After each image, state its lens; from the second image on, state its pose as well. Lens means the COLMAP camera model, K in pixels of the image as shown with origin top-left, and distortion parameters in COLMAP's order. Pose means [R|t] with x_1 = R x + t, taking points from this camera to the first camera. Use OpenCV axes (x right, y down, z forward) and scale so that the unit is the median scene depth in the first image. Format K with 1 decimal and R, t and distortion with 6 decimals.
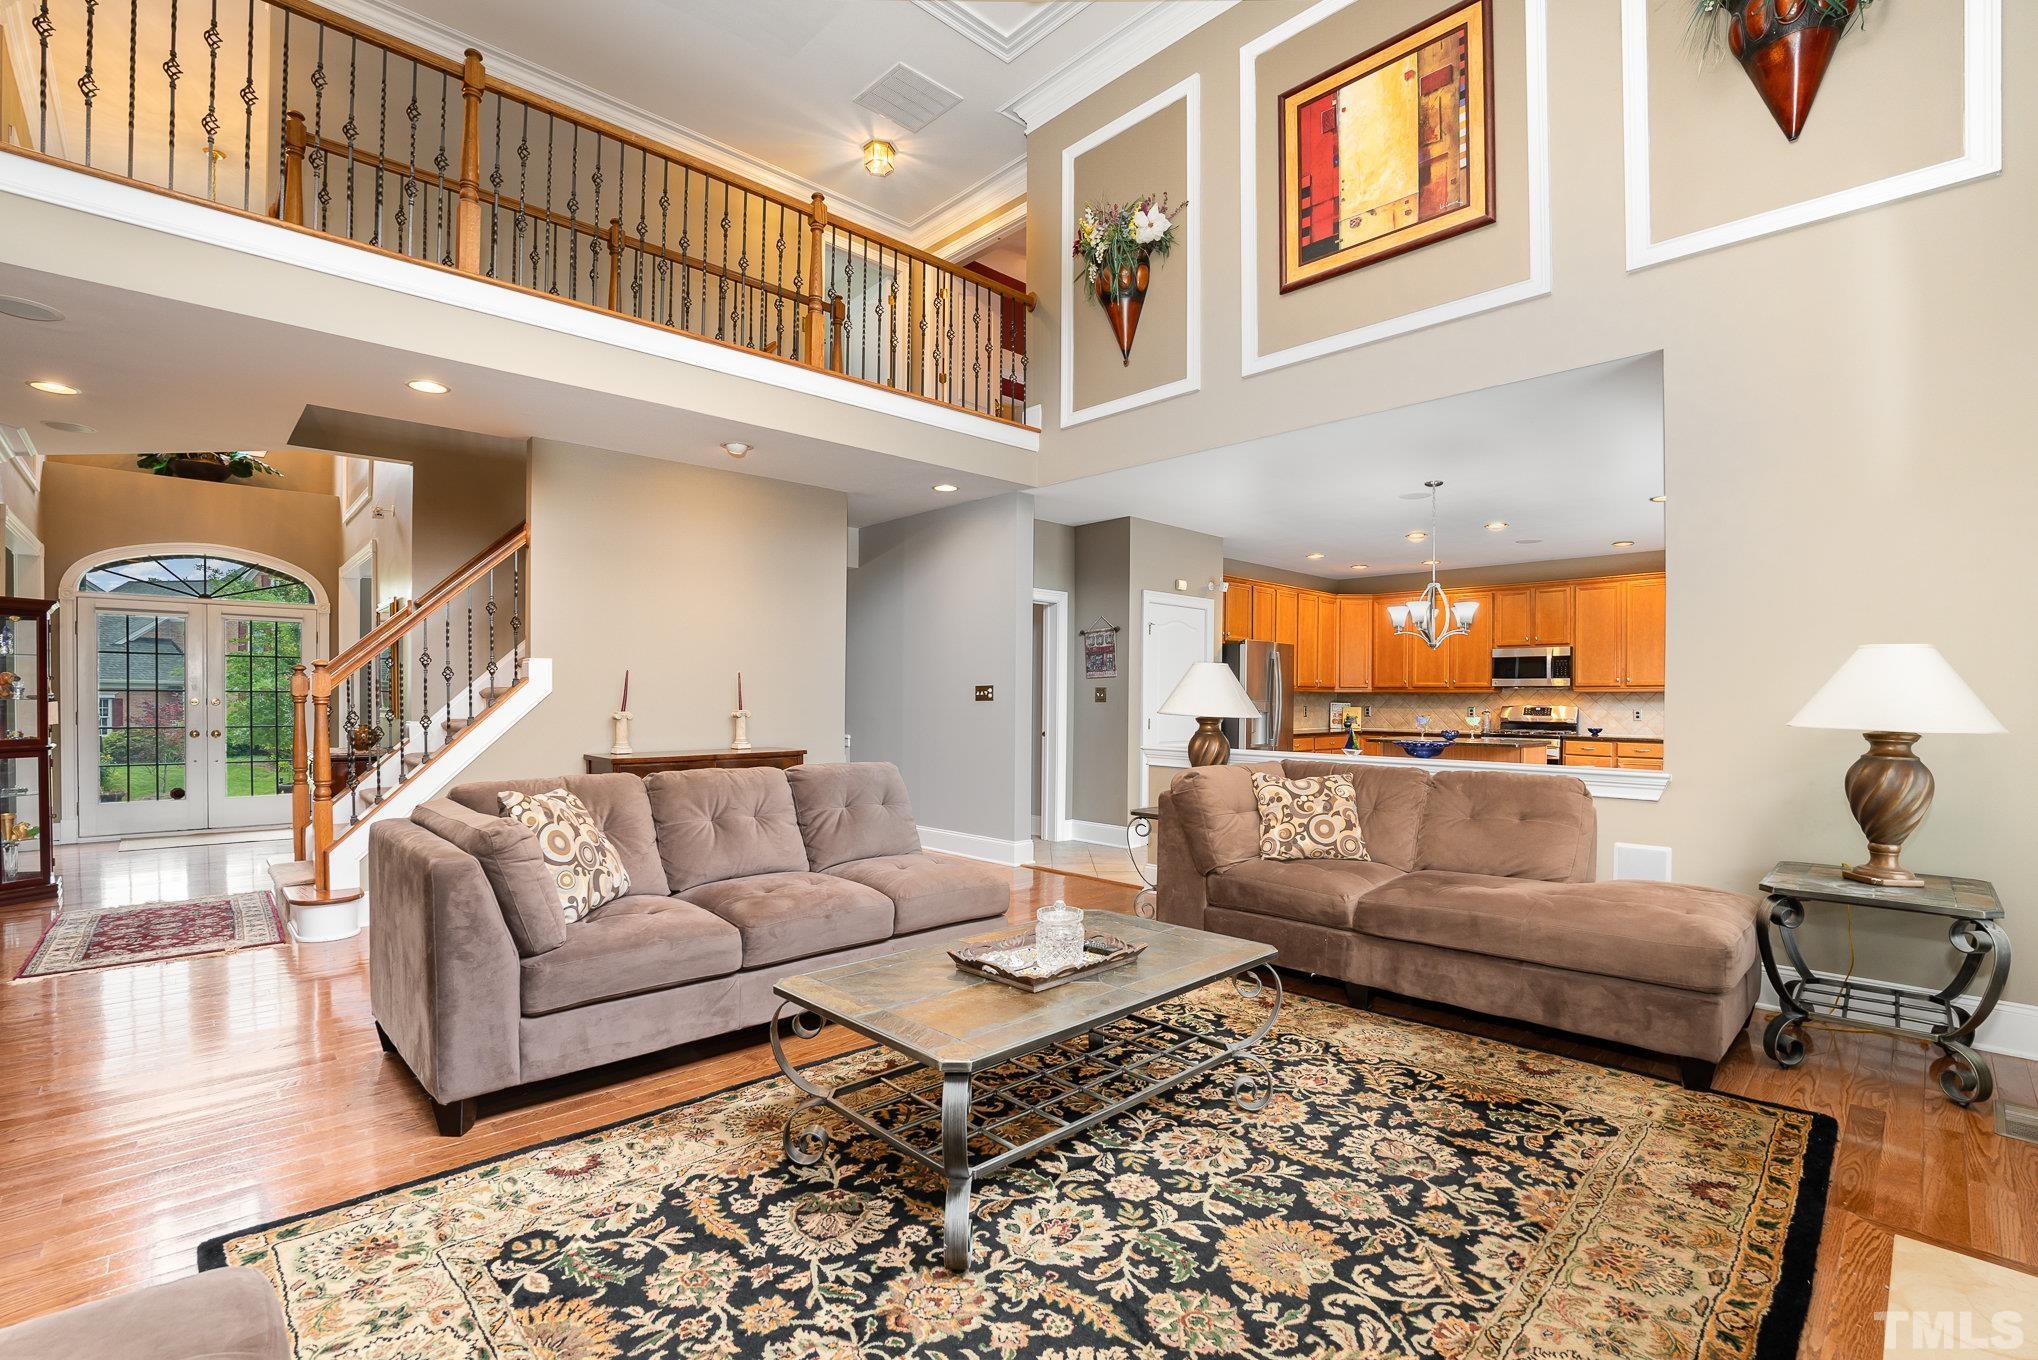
lens RADIAL K [[919.2, 0, 1015.6], [0, 919.2, 690.7], [0, 0, 1]] dist [-0.029292, 0.004352]
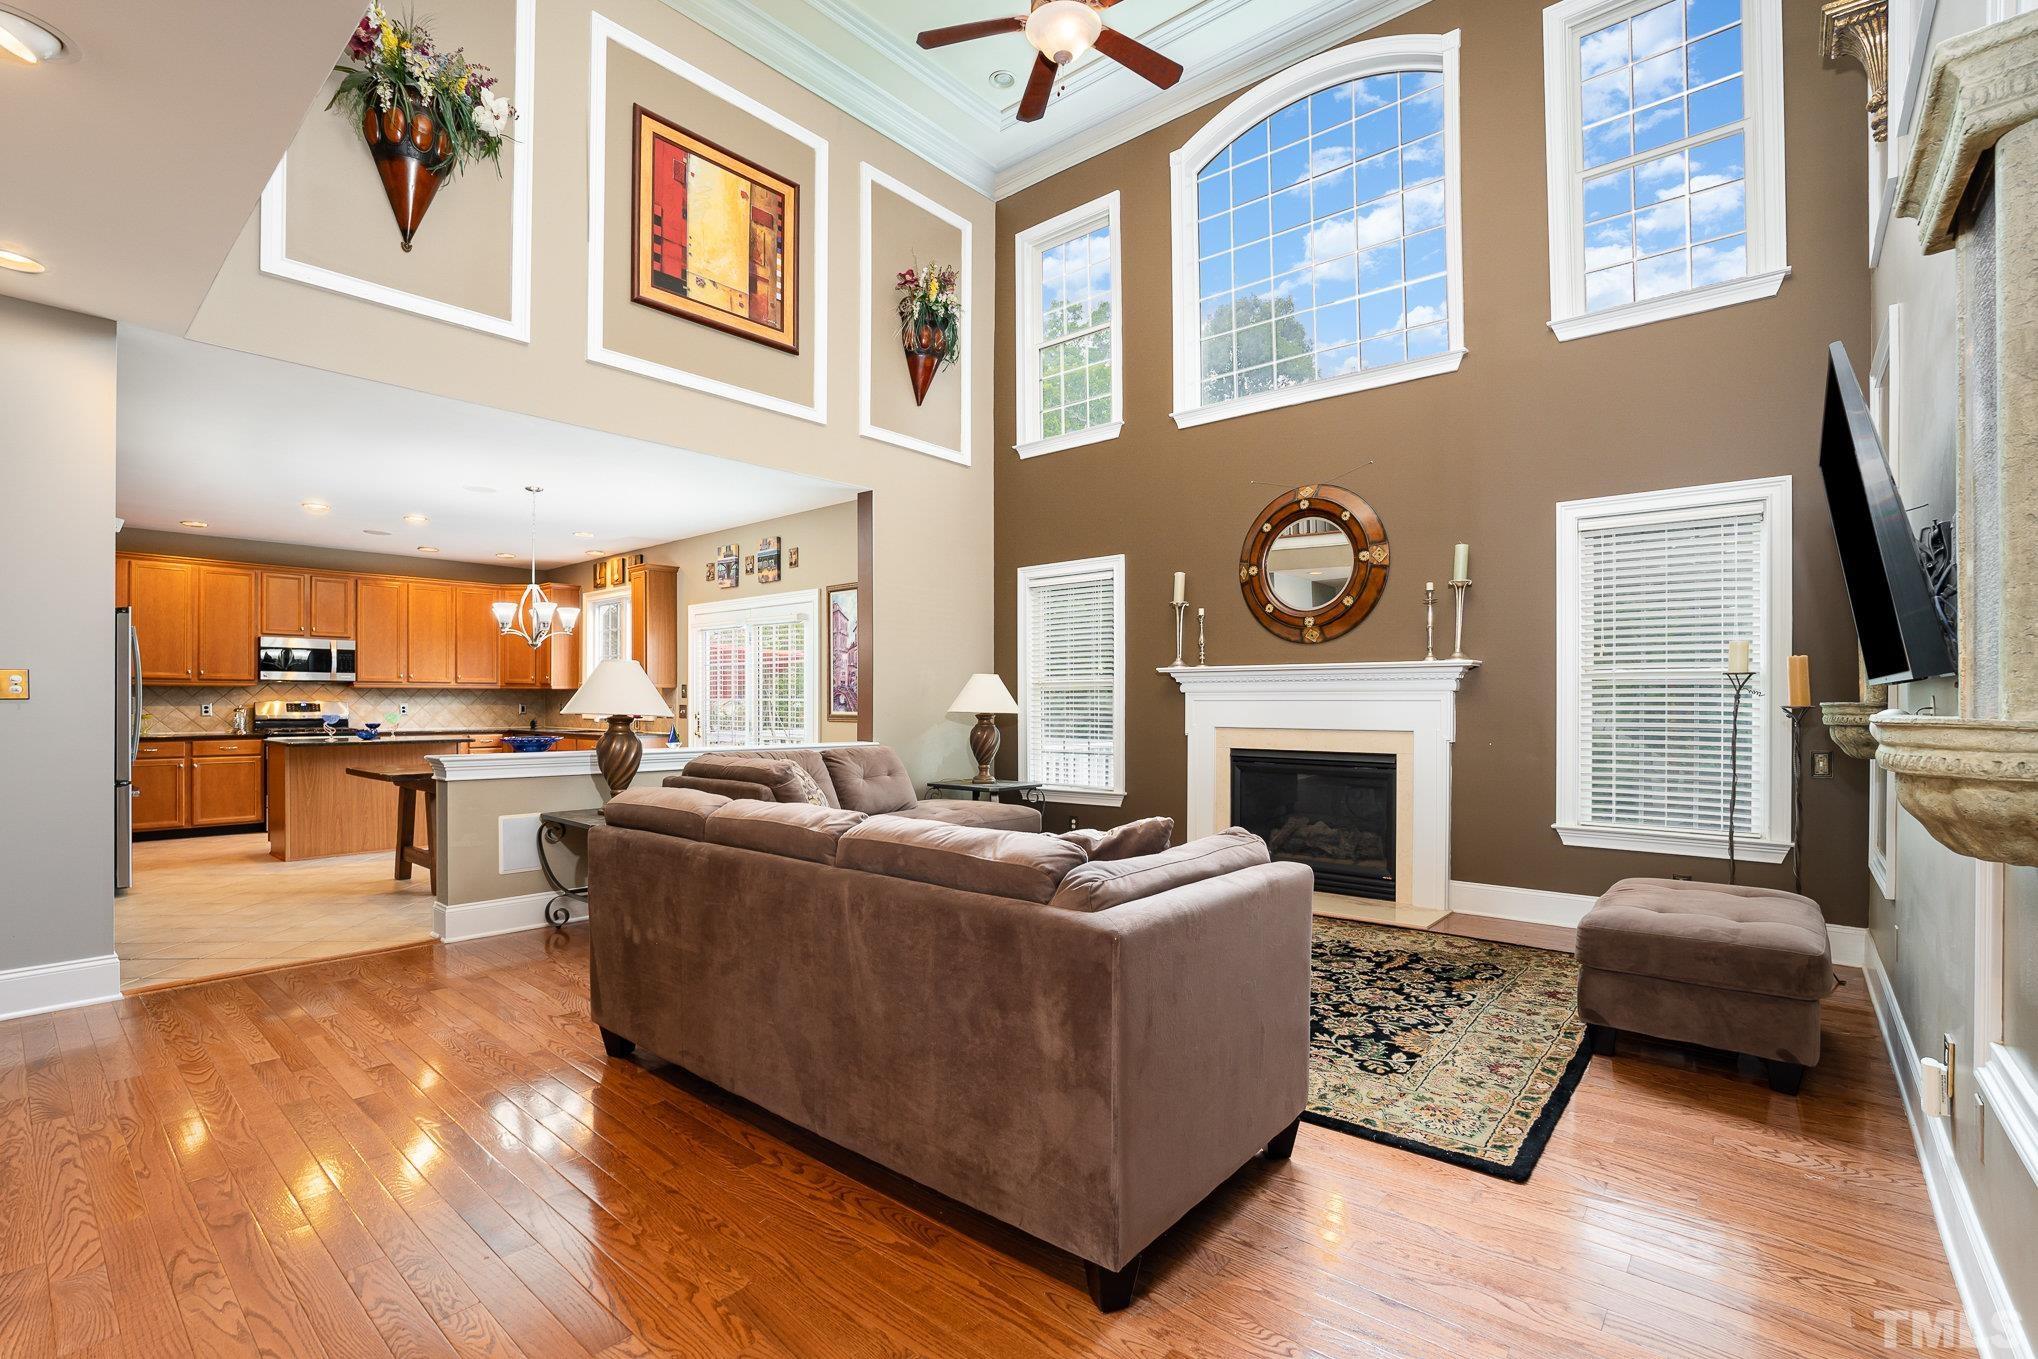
lens RADIAL K [[919.2, 0, 1018.9], [0, 919.2, 690.7], [0, 0, 1]] dist [-0.029292, 0.004352]
pose [[-0.099692, -0.004157, 0.995010, -0.797412], [-0.009575, 0.999949, 0.003219, -0.008049], [-0.994972, -0.009206, -0.099727, 0.699668]]
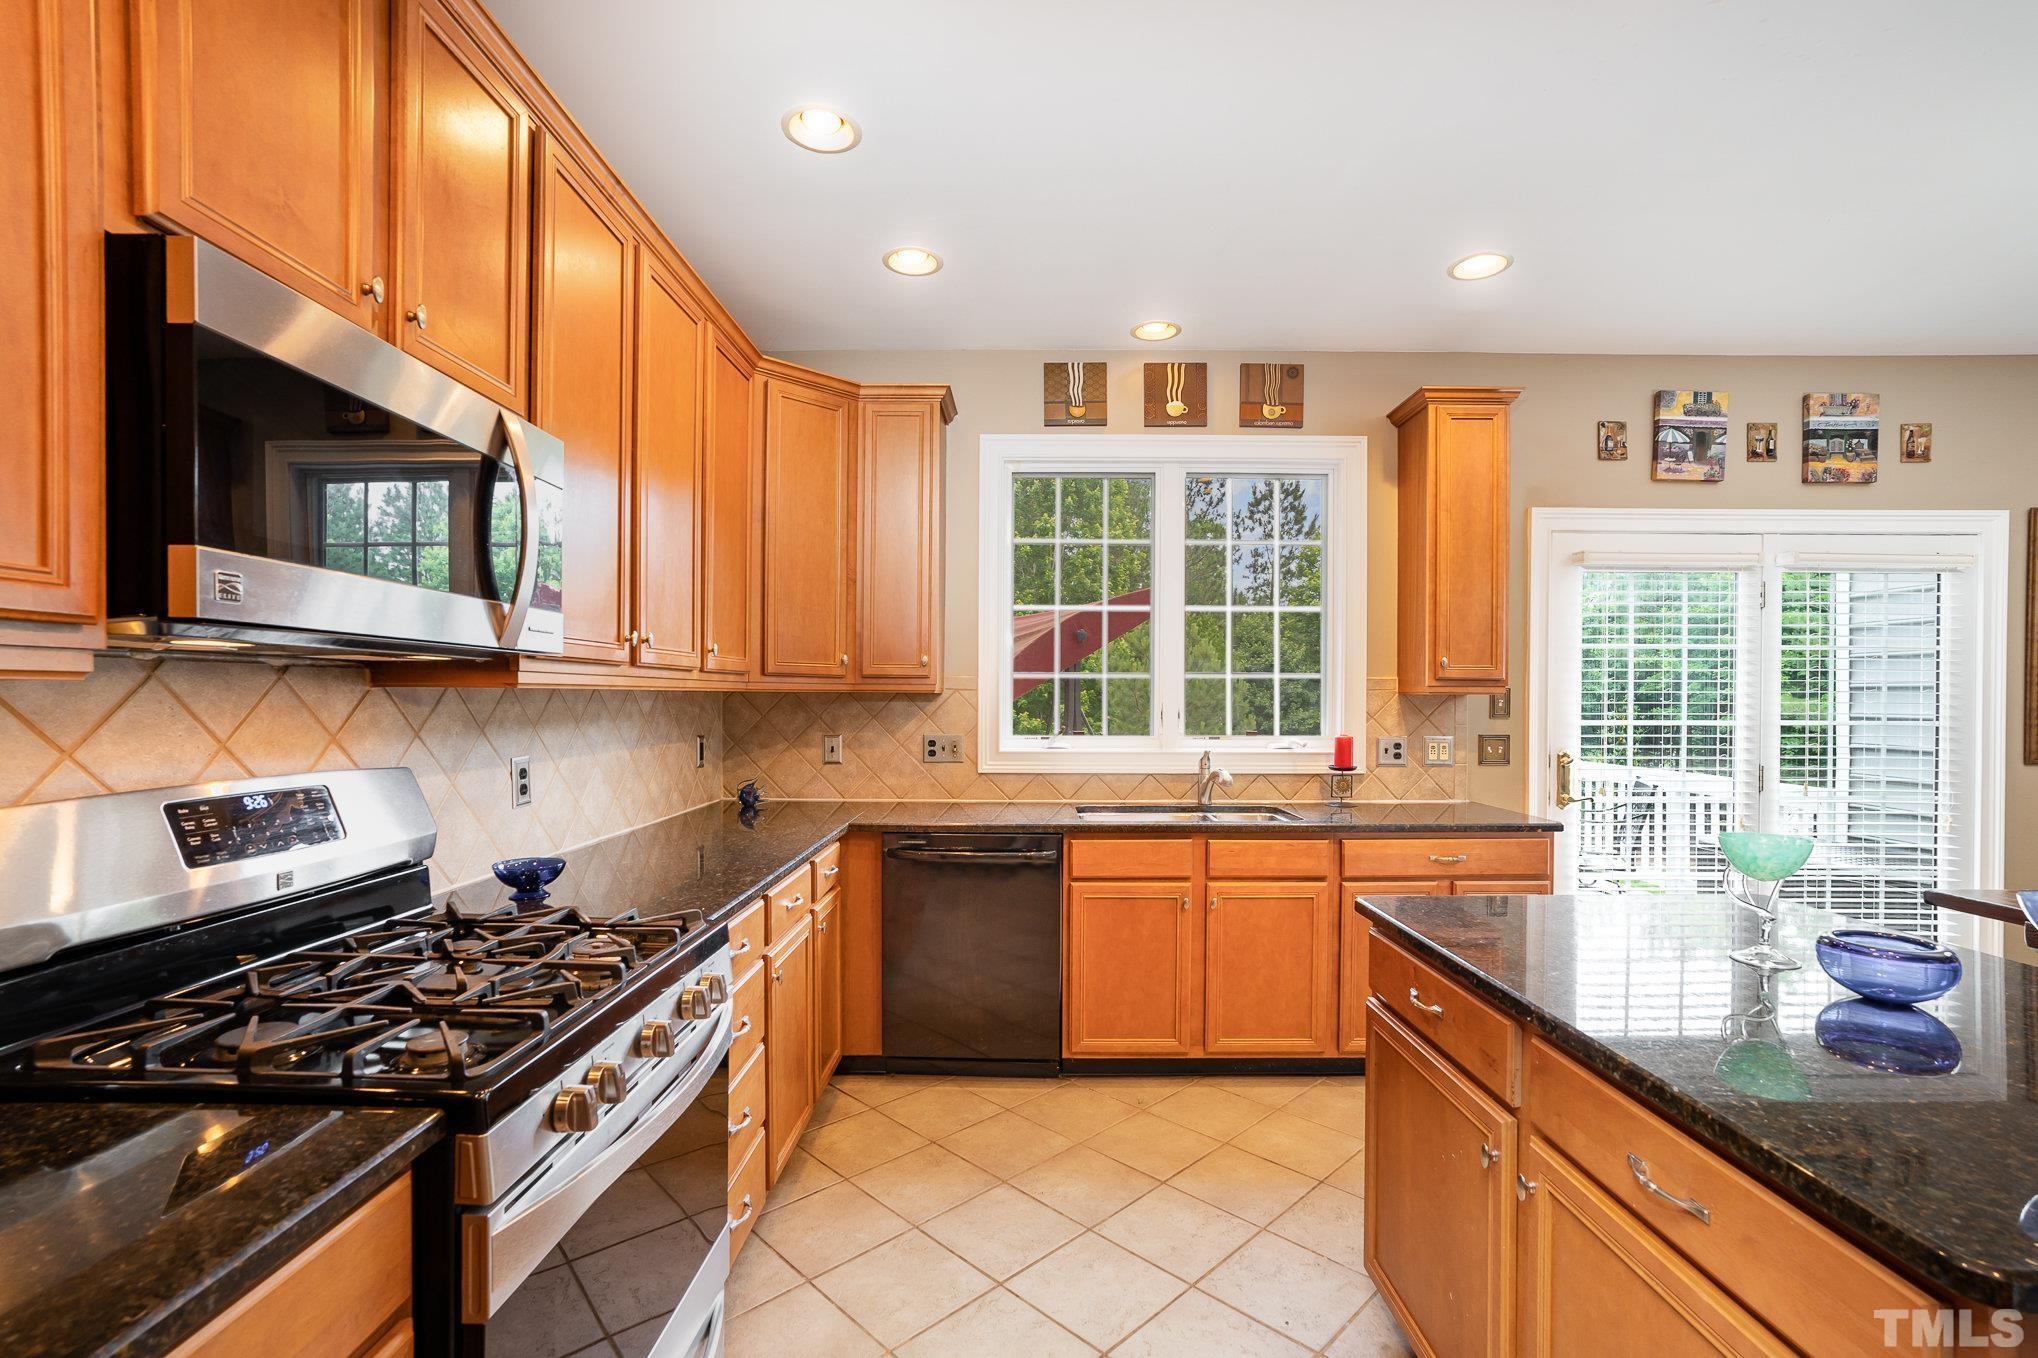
lens RADIAL K [[919.2, 0, 1026.1], [0, 919.2, 688.9], [0, 0, 1]] dist [-0.029292, 0.004352]
pose [[-0.723035, -0.011654, 0.690713, 0.736705], [-0.017641, 0.999843, -0.001596, 0.000238], [-0.690586, -0.013339, -0.723127, 1.950004]]
